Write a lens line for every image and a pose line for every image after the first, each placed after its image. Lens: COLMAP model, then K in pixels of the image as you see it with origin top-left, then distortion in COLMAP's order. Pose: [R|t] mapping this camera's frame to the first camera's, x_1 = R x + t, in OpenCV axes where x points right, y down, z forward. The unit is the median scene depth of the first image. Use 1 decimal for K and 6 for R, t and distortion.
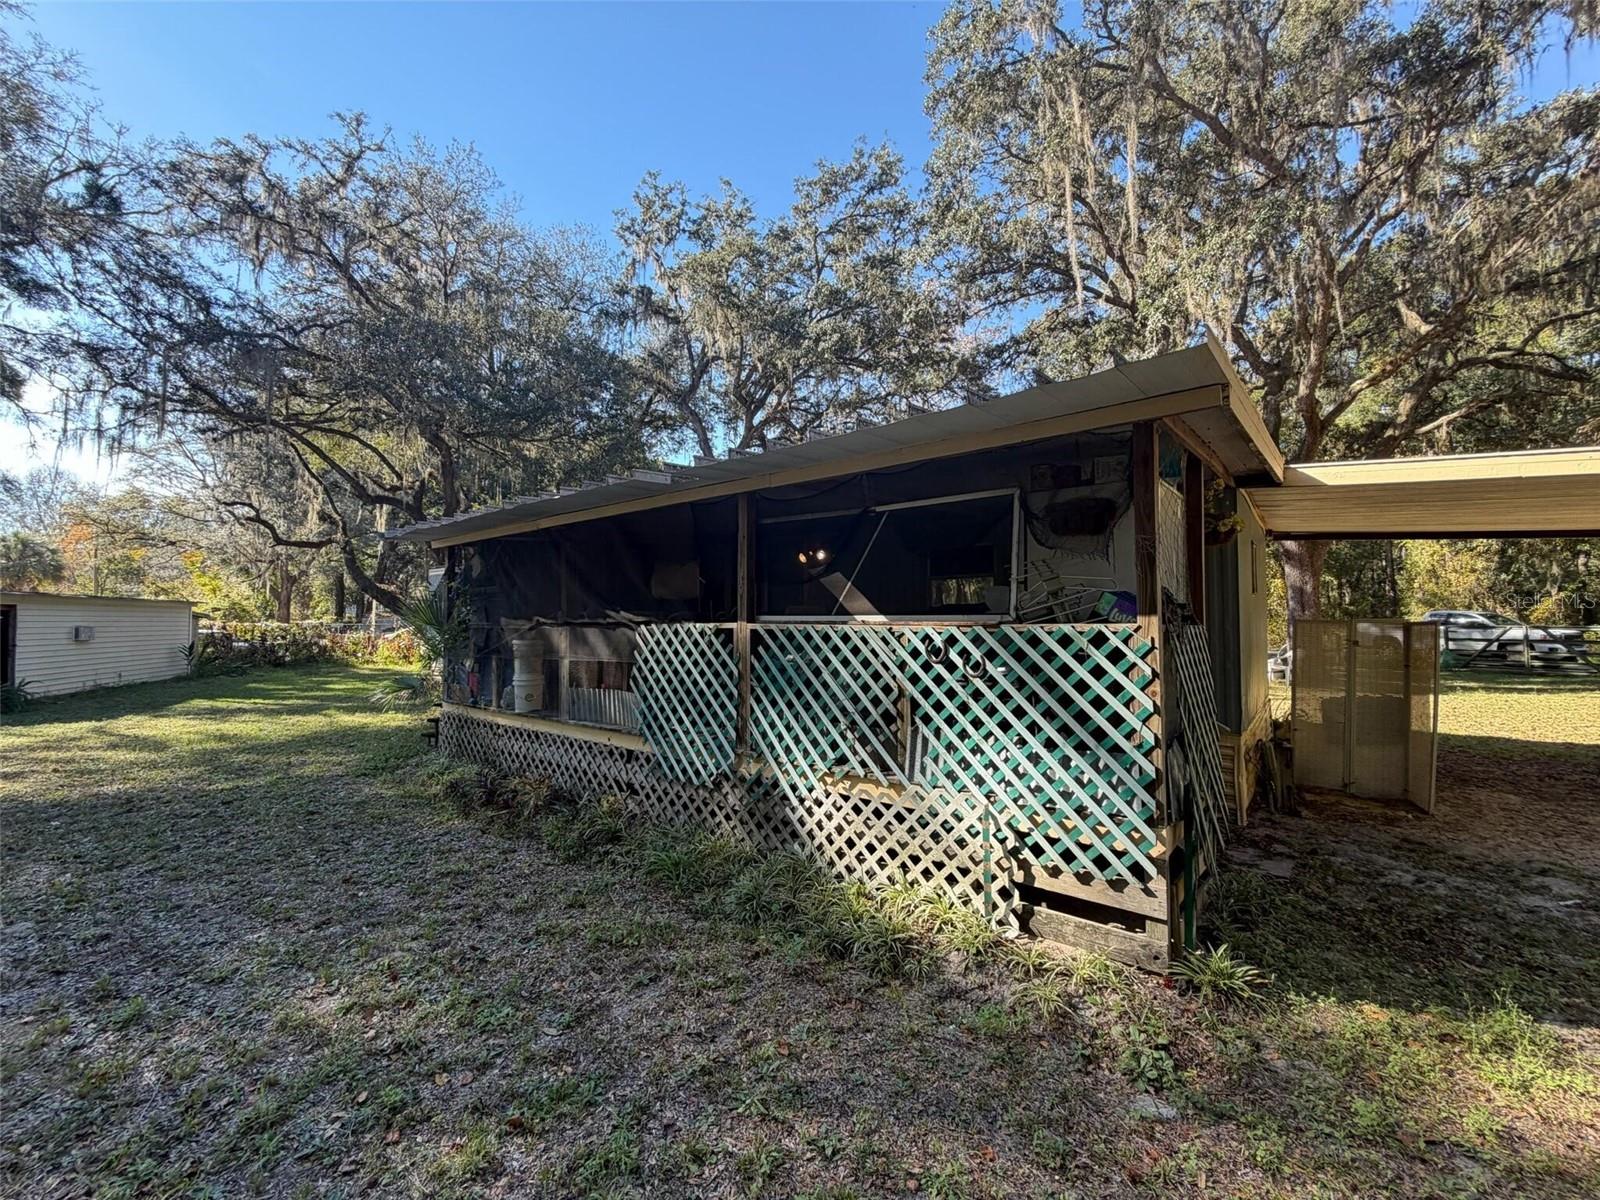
lens RADIAL K [[635.6, 0, 793.6], [0, 635.6, 602.1], [0, 0, 1]] dist [-0.000841, 0.000467]
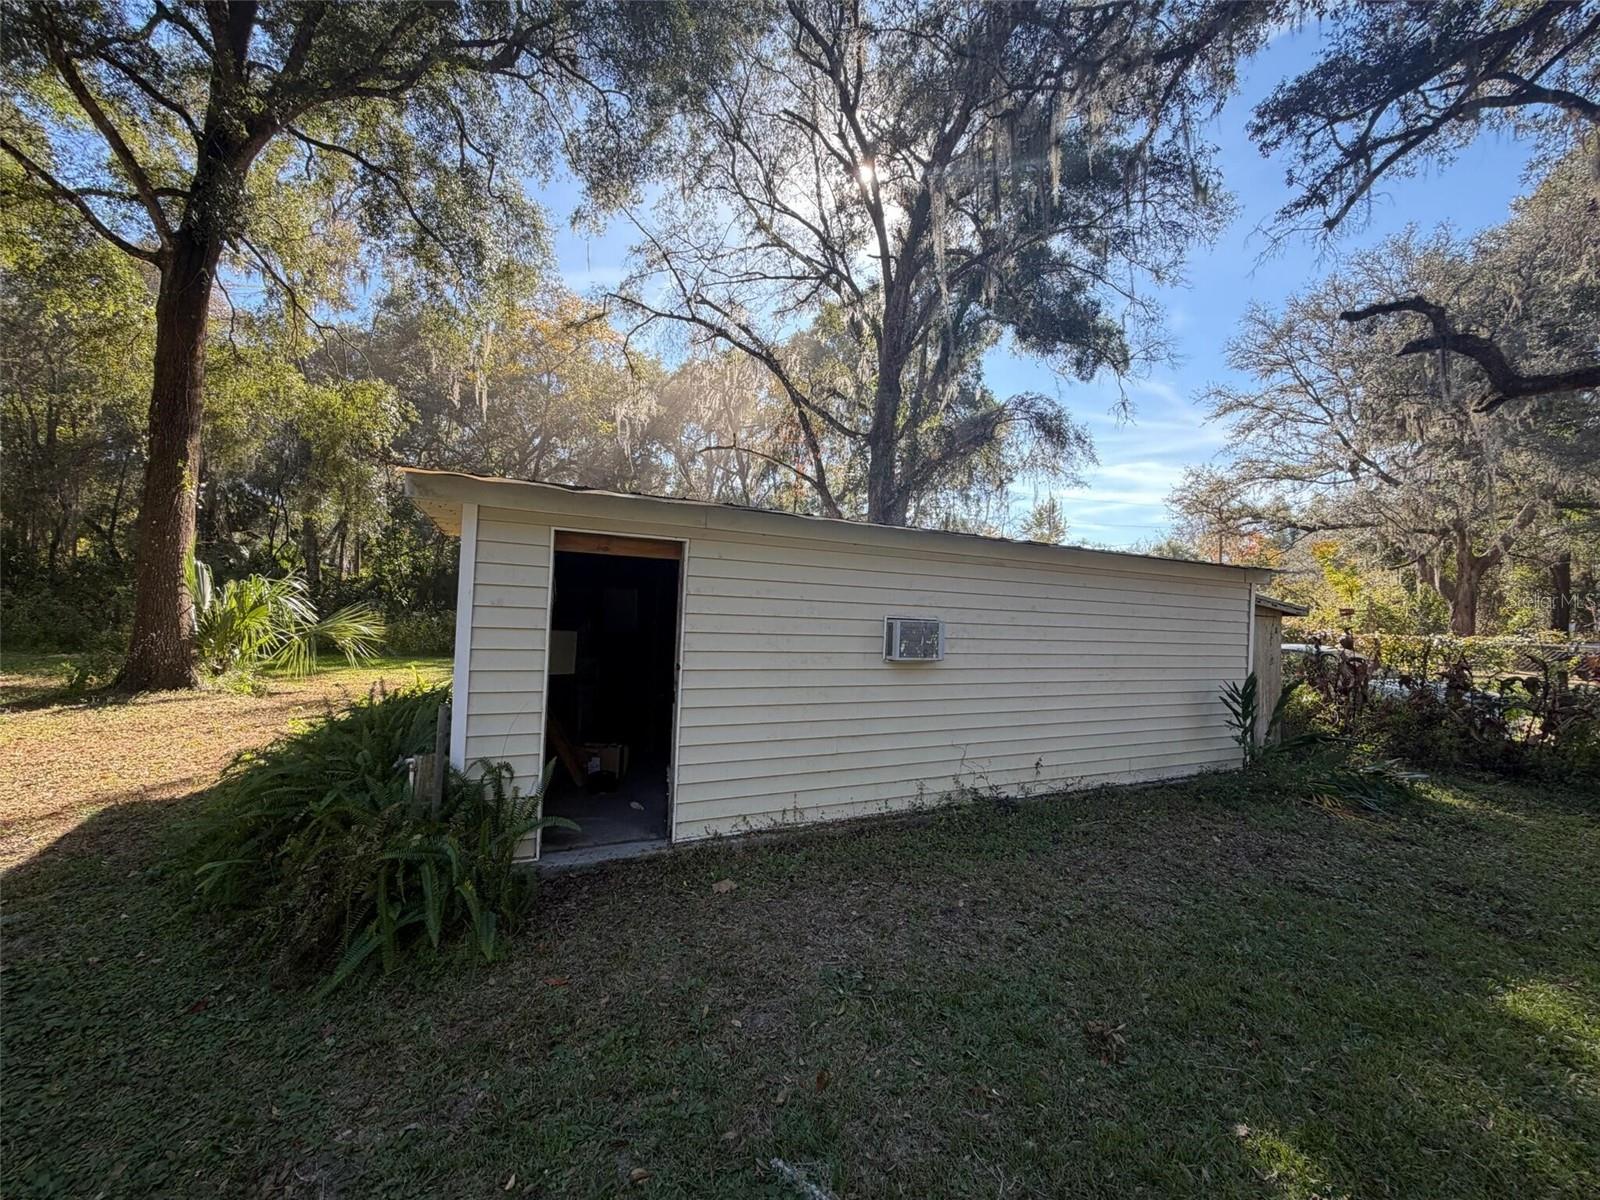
lens RADIAL K [[635.6, 0, 793.6], [0, 635.6, 602.1], [0, 0, 1]] dist [-0.000841, 0.000467]
pose [[0.103152, -0.009154, -0.994624, -0.504959], [-0.011165, 0.999884, -0.010360, 0.021644], [0.994603, 0.012174, 0.103037, 0.579235]]
